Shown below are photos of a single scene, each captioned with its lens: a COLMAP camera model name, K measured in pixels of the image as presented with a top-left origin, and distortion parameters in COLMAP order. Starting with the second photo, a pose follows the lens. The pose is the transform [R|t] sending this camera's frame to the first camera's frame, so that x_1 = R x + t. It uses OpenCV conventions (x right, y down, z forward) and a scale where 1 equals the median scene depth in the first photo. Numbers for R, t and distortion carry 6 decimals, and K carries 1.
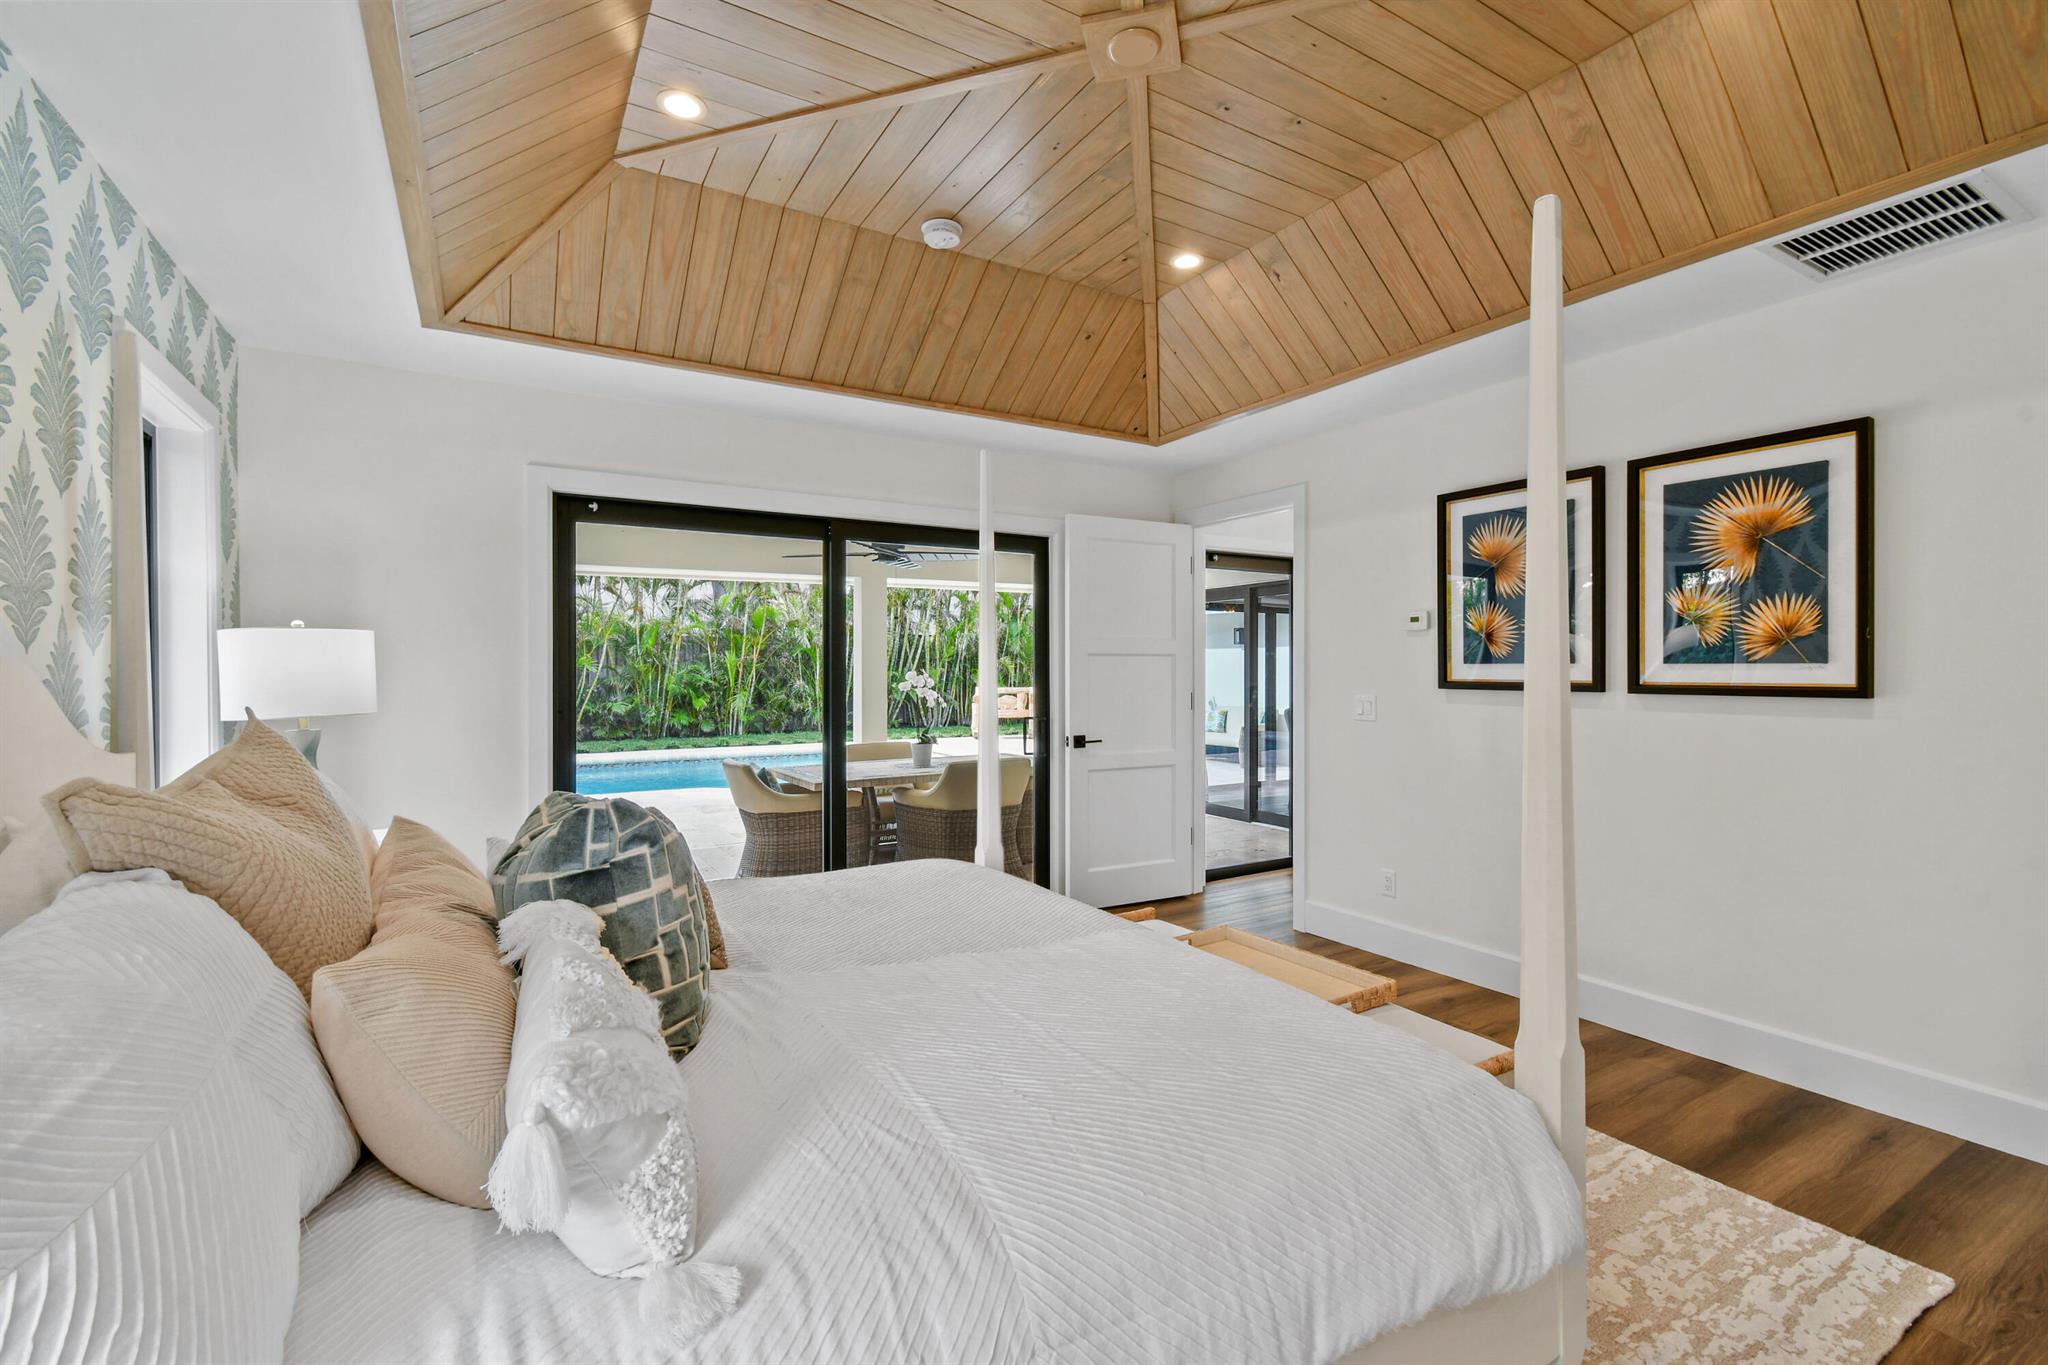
lens RADIAL K [[912.9, 0, 1029.5], [0, 912.9, 665.3], [0, 0, 1]] dist [-0.004188, -0.000878]
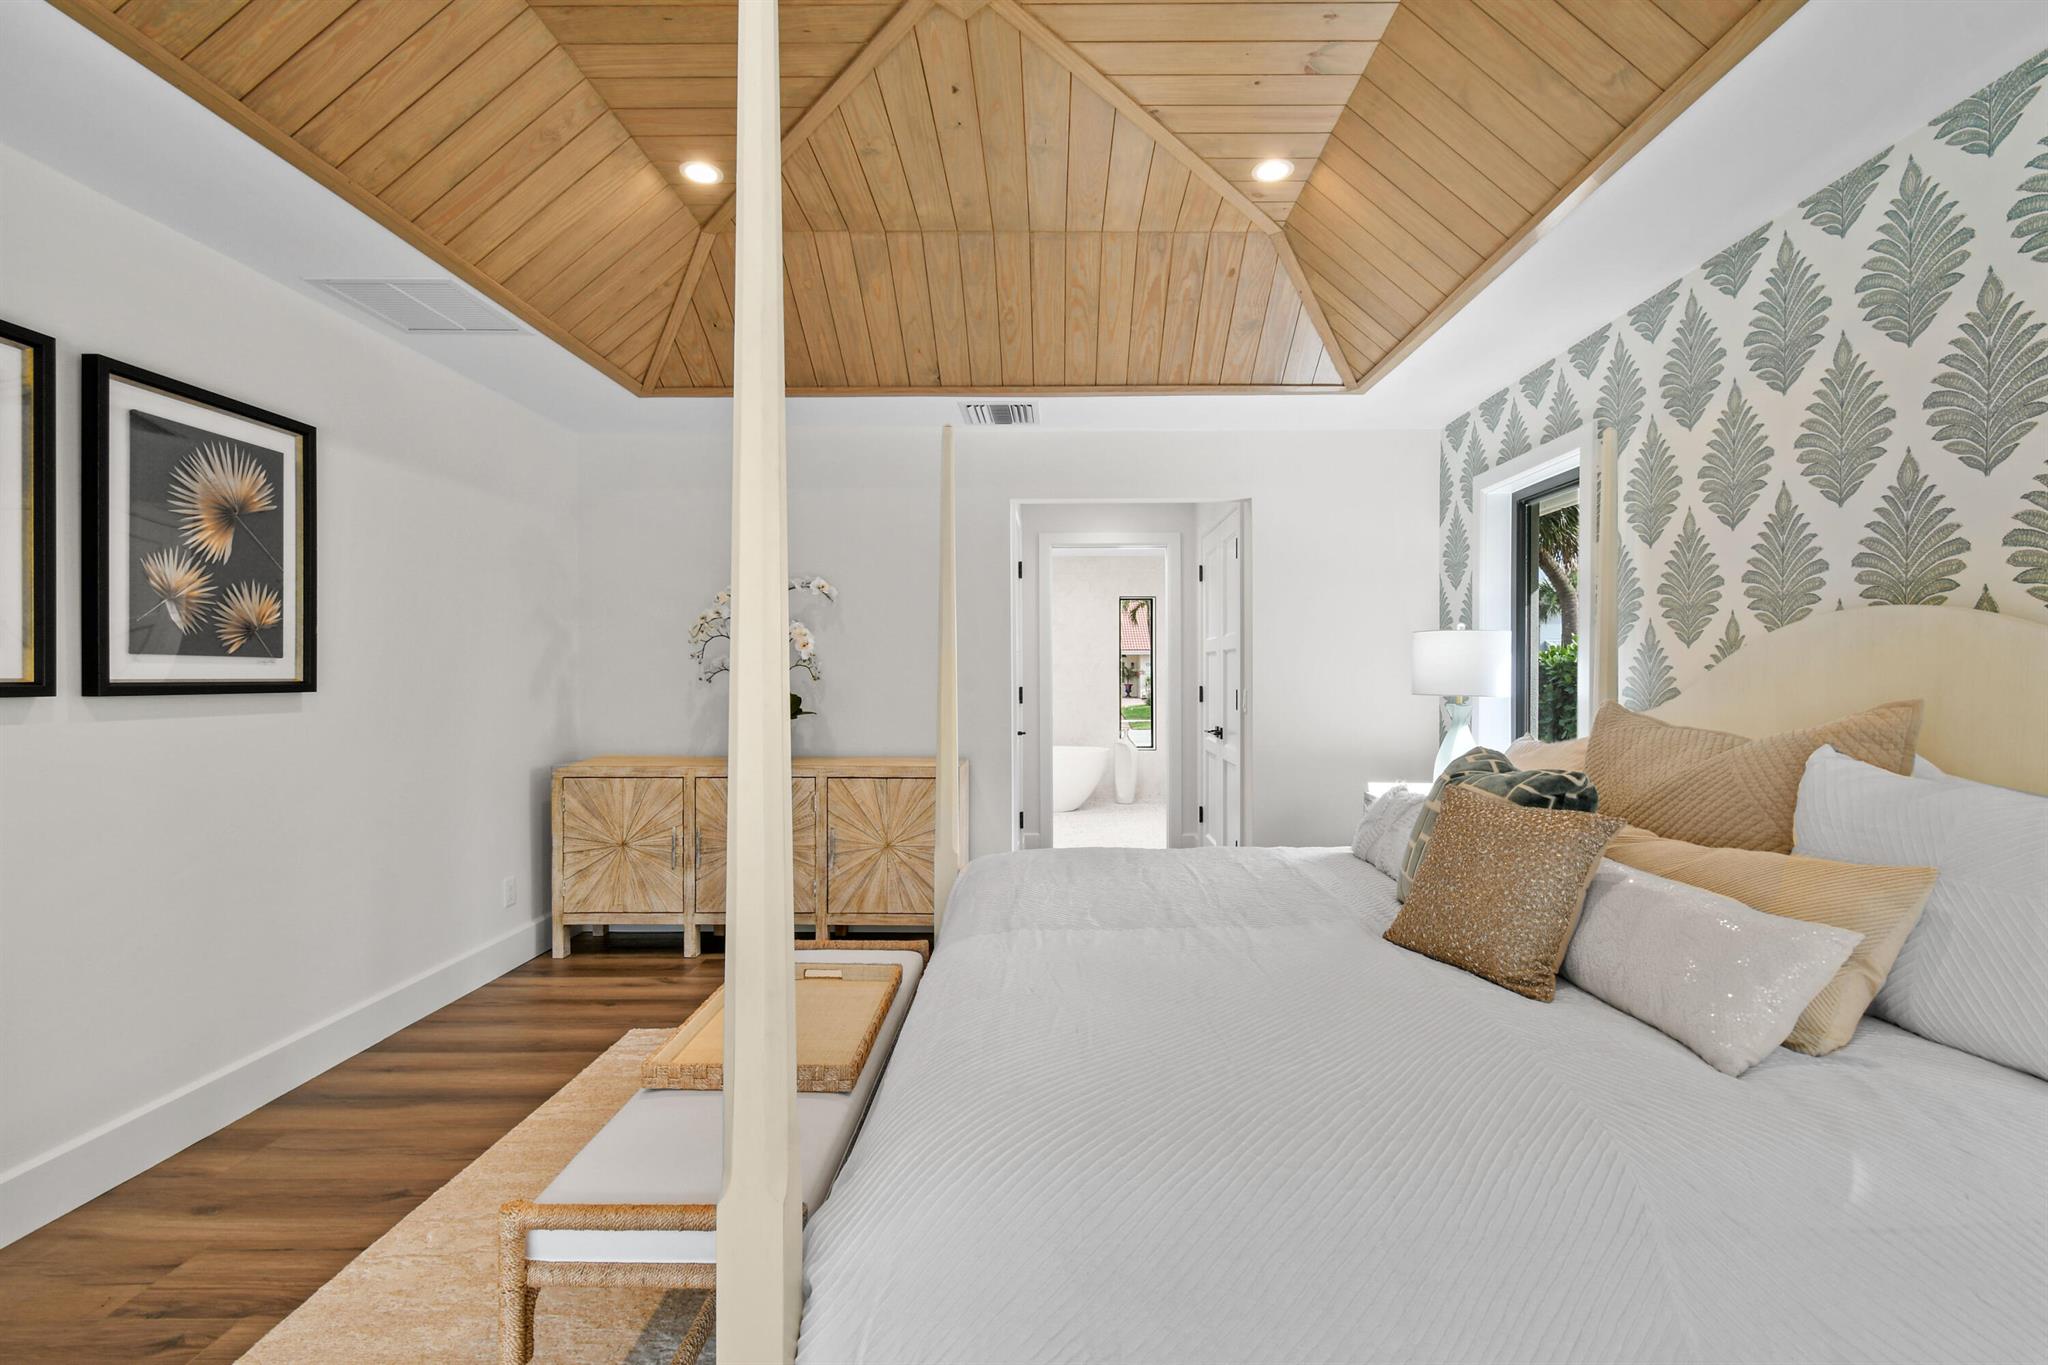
lens RADIAL K [[912.9, 0, 1022.2], [0, 912.9, 683.7], [0, 0, 1]] dist [-0.004188, -0.000878]
pose [[-0.848104, 0.002332, 0.529824, -0.330340], [0.005964, 0.999969, 0.005145, 0.025184], [-0.529796, 0.007523, -0.848092, 1.395556]]
